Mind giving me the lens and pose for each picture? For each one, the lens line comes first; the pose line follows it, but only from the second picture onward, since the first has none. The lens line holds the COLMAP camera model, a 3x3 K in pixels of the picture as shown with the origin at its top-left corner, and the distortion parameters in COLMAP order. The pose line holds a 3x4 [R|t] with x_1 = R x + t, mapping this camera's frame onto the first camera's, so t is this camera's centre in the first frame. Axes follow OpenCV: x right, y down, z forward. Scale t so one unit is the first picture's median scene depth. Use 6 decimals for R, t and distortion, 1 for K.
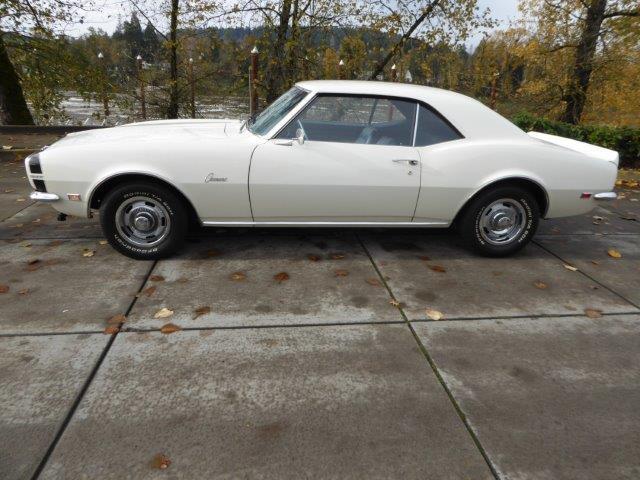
lens RADIAL K [[452.6, 0, 320.0], [0, 452.6, 240.0], [0, 0, 1]] dist [-0.050494, 0.029644]
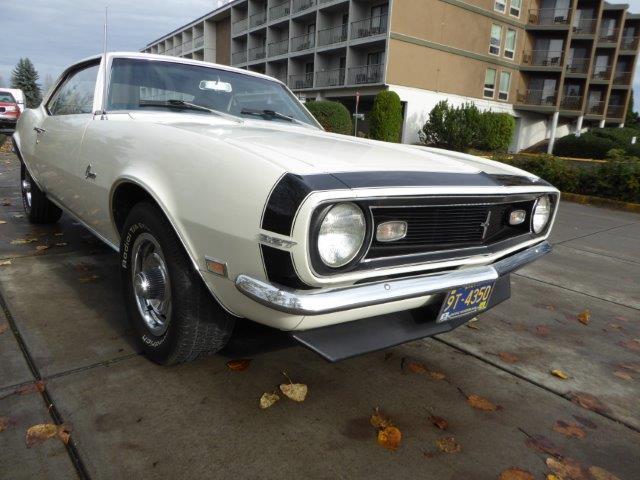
lens RADIAL K [[452.6, 0, 320.0], [0, 452.6, 240.0], [0, 0, 1]] dist [-0.050494, 0.029644]
pose [[-0.564474, -0.260735, 0.783190, -0.949558], [0.191385, 0.881608, 0.431438, -0.445628], [-0.802957, 0.393427, -0.447744, 1.524499]]
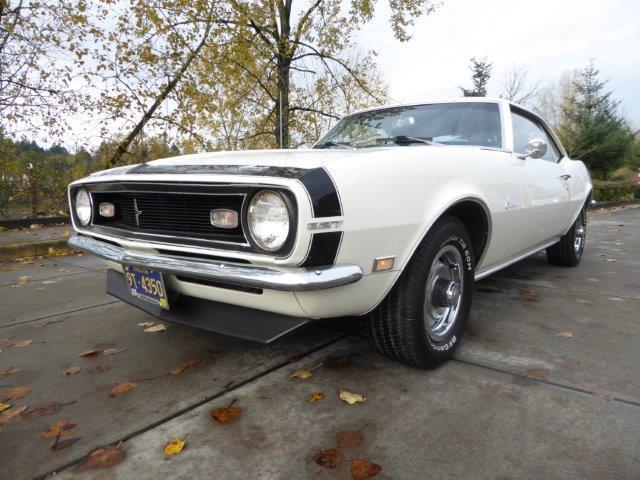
lens RADIAL K [[452.6, 0, 320.0], [0, 452.6, 240.0], [0, 0, 1]] dist [-0.050494, 0.029644]
pose [[0.716492, -0.130450, 0.685289, -0.872814], [0.269240, 0.957956, -0.099146, -0.086759], [-0.643544, 0.255544, 0.721490, 0.678663]]
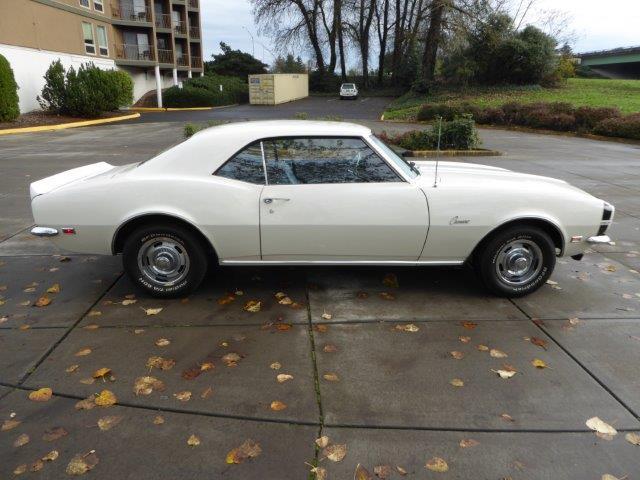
lens RADIAL K [[459.9, 0, 303.5], [0, 459.9, 239.6], [0, 0, 1]] dist [-0.037943, 0.005996]
pose [[-0.995034, -0.064025, 0.076209, -0.015493], [-0.004767, 0.795436, 0.606019, -0.922588], [-0.099420, 0.602647, -0.791791, 2.354223]]
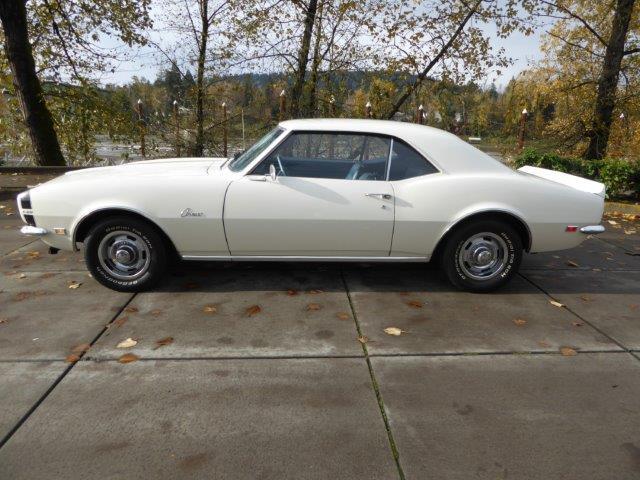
lens RADIAL K [[452.6, 0, 320.0], [0, 452.6, 240.0], [0, 0, 1]] dist [-0.050494, 0.029644]
pose [[0.997739, -0.000212, -0.067208, 0.125676], [-0.005468, 0.996424, -0.084313, 0.009825], [0.066986, 0.084490, 0.994170, -0.002247]]
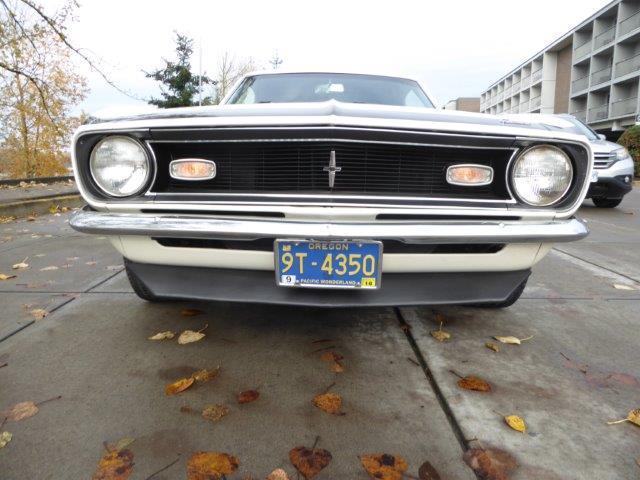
lens RADIAL K [[452.6, 0, 320.0], [0, 452.6, 240.0], [0, 0, 1]] dist [-0.050494, 0.029644]
pose [[0.110636, -0.207055, 0.972053, -1.053688], [0.324891, 0.931858, 0.161515, -0.231284], [-0.939258, 0.297942, 0.170367, 1.130117]]
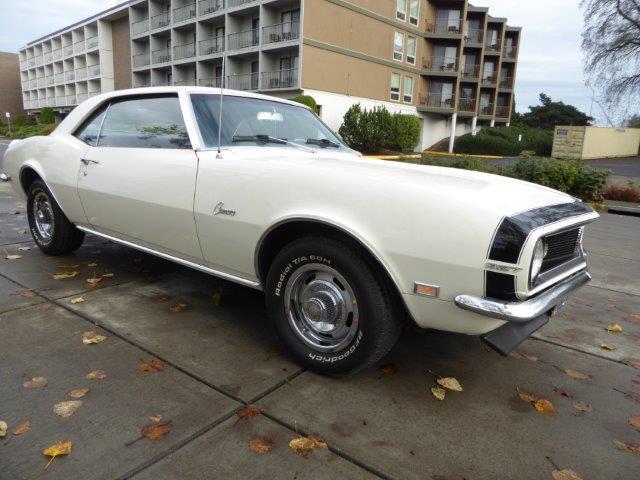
lens RADIAL K [[451.5, 0, 317.9], [0, 451.5, 240.1], [0, 0, 1]] dist [-0.043516, 0.010047]
pose [[-0.722935, -0.218296, 0.655524, -0.816753], [0.159074, 0.870698, 0.465383, -0.568296], [-0.672355, 0.440718, -0.594733, 1.781225]]
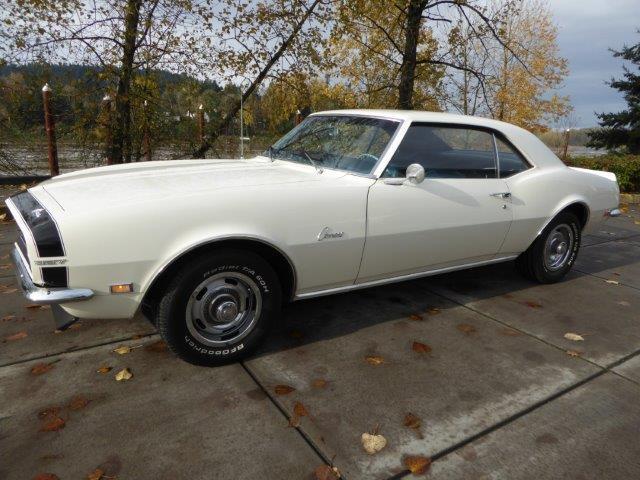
lens RADIAL K [[452.6, 0, 320.0], [0, 452.6, 240.0], [0, 0, 1]] dist [-0.050494, 0.029644]
pose [[0.909539, -0.108845, 0.401113, -0.522519], [0.141007, 0.988671, -0.051455, -0.087464], [-0.390968, 0.103360, 0.914582, 0.312470]]
